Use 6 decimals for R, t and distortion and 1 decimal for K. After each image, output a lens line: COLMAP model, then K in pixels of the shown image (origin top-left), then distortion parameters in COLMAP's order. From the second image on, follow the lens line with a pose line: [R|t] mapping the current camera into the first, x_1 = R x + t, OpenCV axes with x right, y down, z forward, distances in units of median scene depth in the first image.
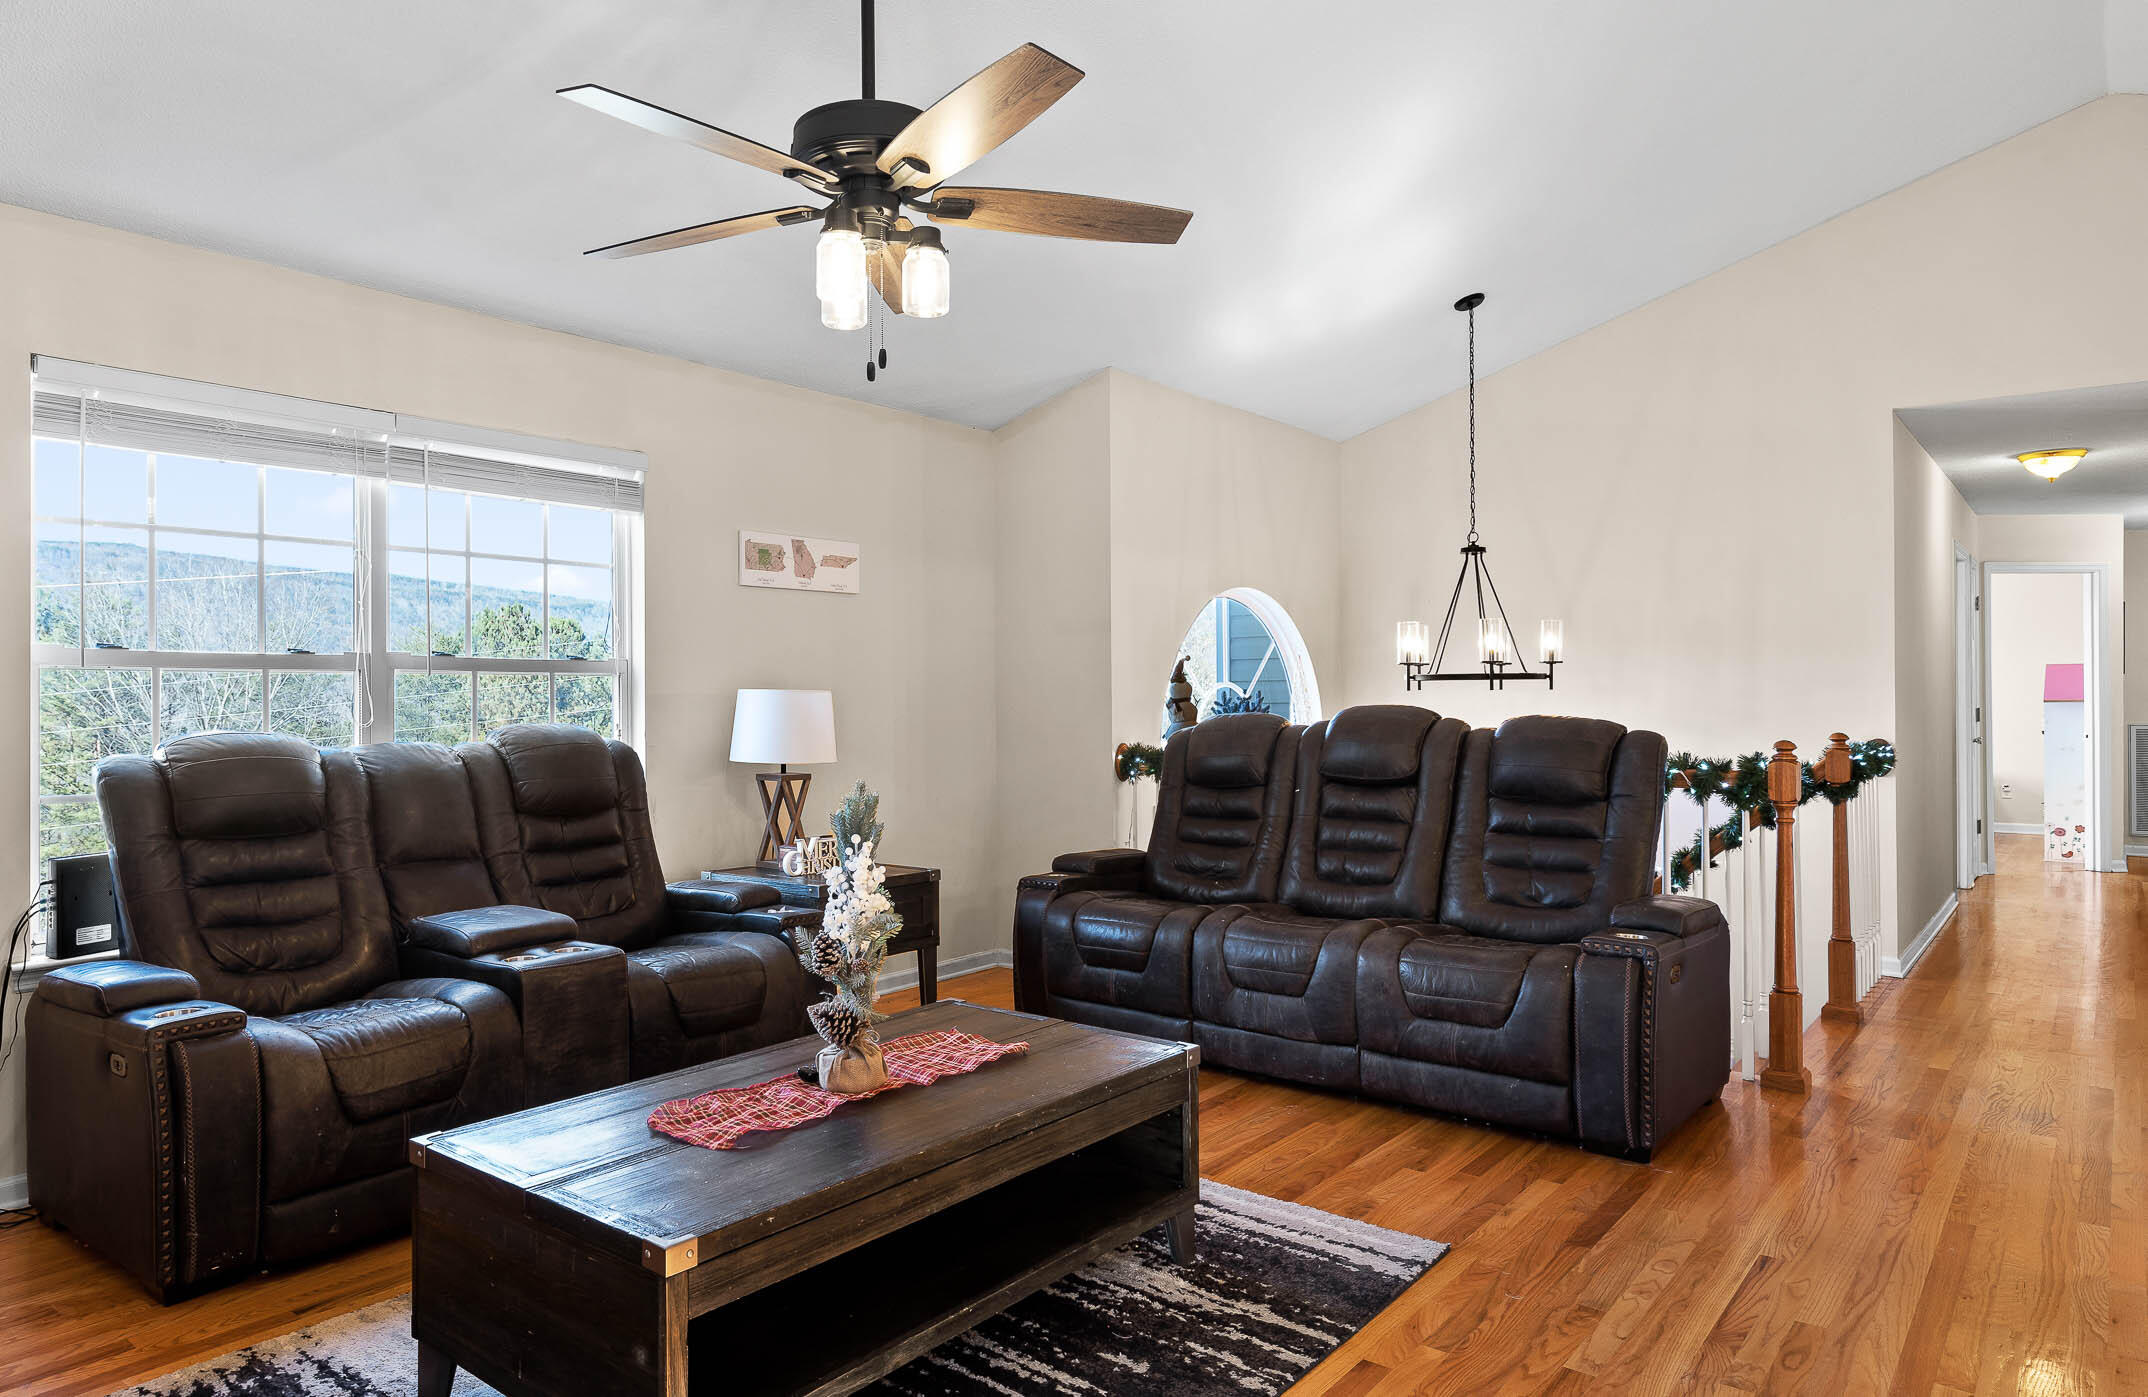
lens RADIAL K [[1243.0, 0, 1067.4], [0, 1243.0, 707.6], [0, 0, 1]] dist [0.001488, 0.000406]
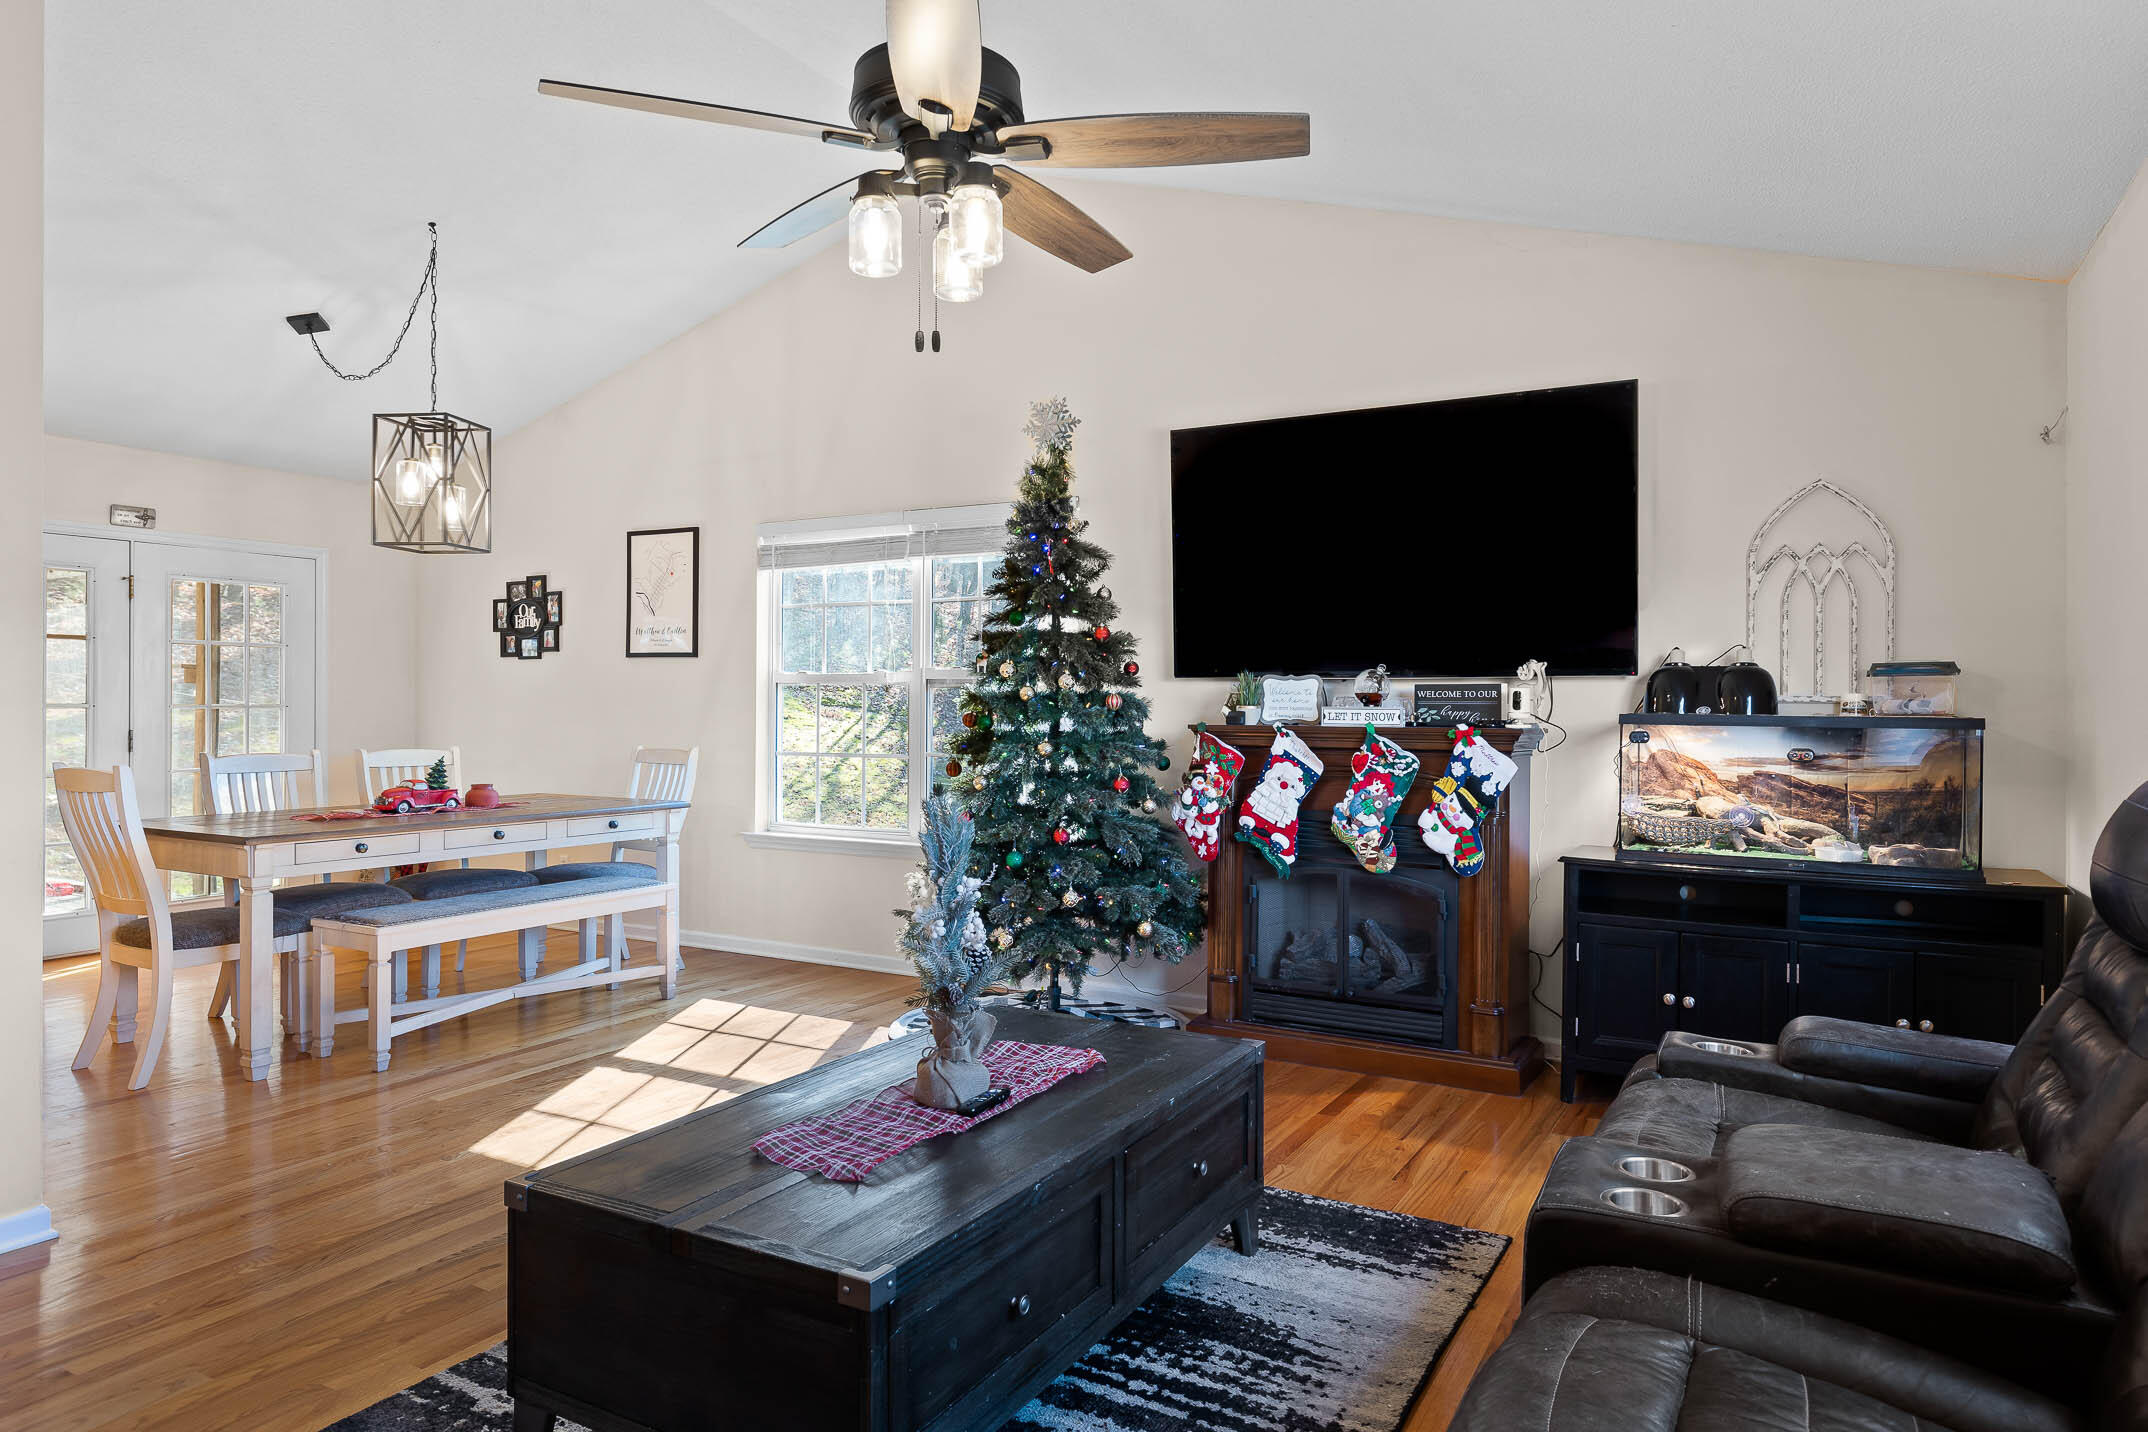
lens RADIAL K [[1292.9, 0, 1068.4], [0, 1292.9, 701.2], [0, 0, 1]] dist [0.002869, 0.001255]
pose [[-0.984849, 0.001111, -0.173413, -0.078947], [0.000773, 0.999998, 0.002020, -0.007520], [0.173415, 0.001856, -0.984847, 1.857087]]
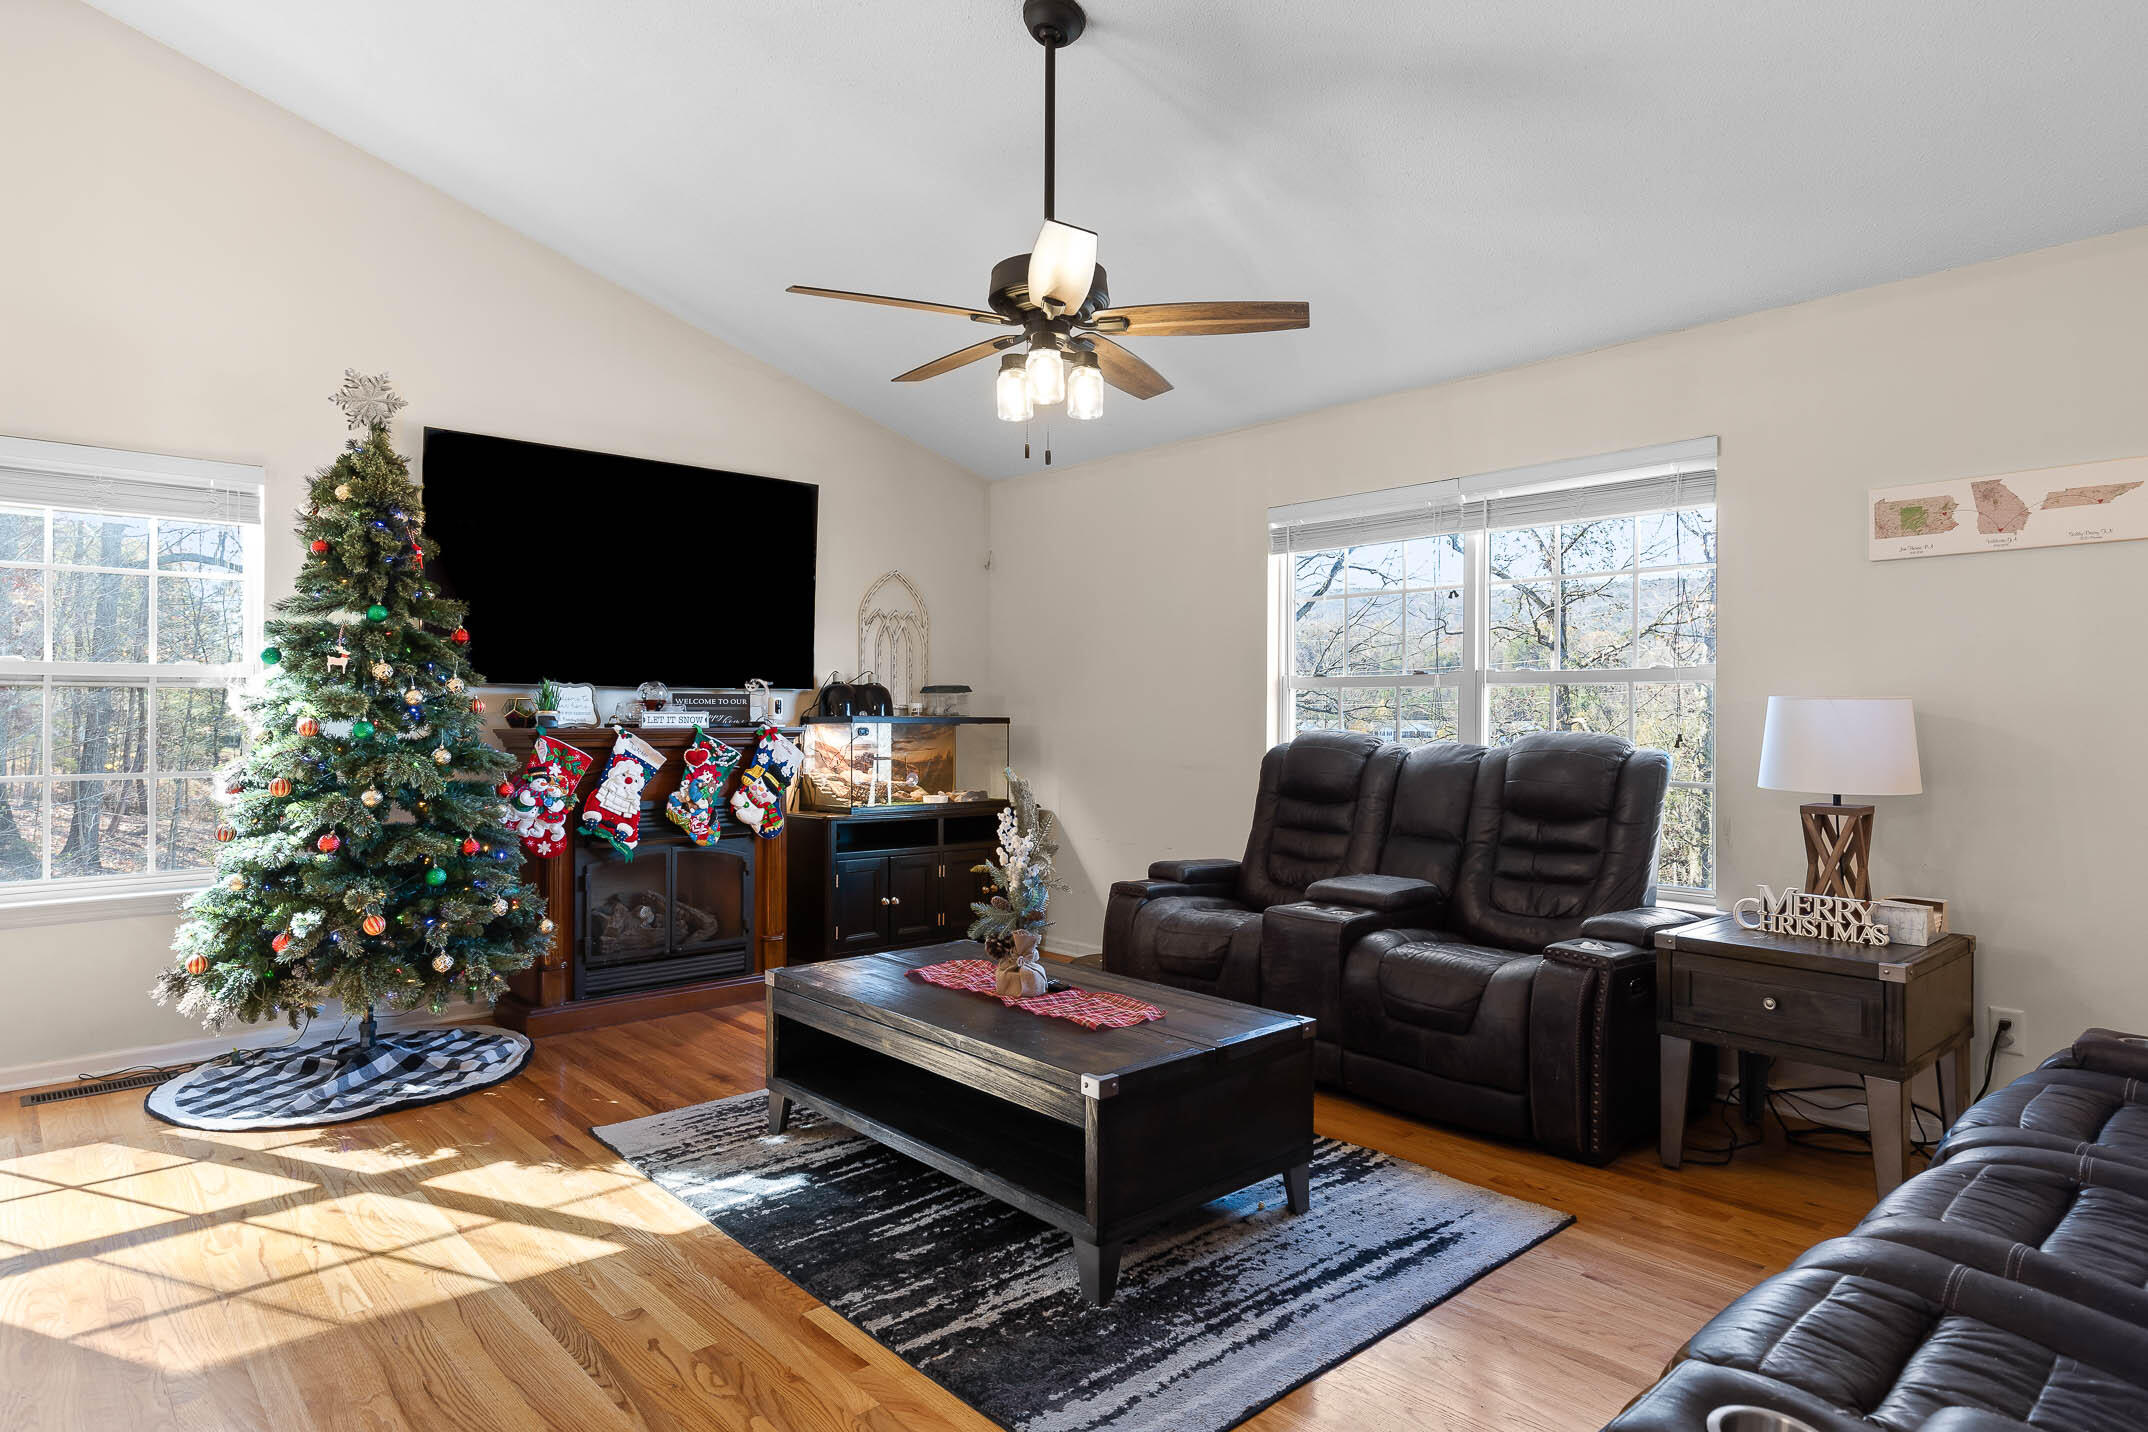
lens RADIAL K [[1222.0, 0, 1058.1], [0, 1222.0, 709.8], [0, 0, 1]] dist [-0.000123, -0.000412]
pose [[-0.143956, 0.002277, -0.989581, 1.056437], [-0.006410, 0.999974, 0.003234, -0.009566], [0.989563, 0.006809, -0.143938, 1.139501]]
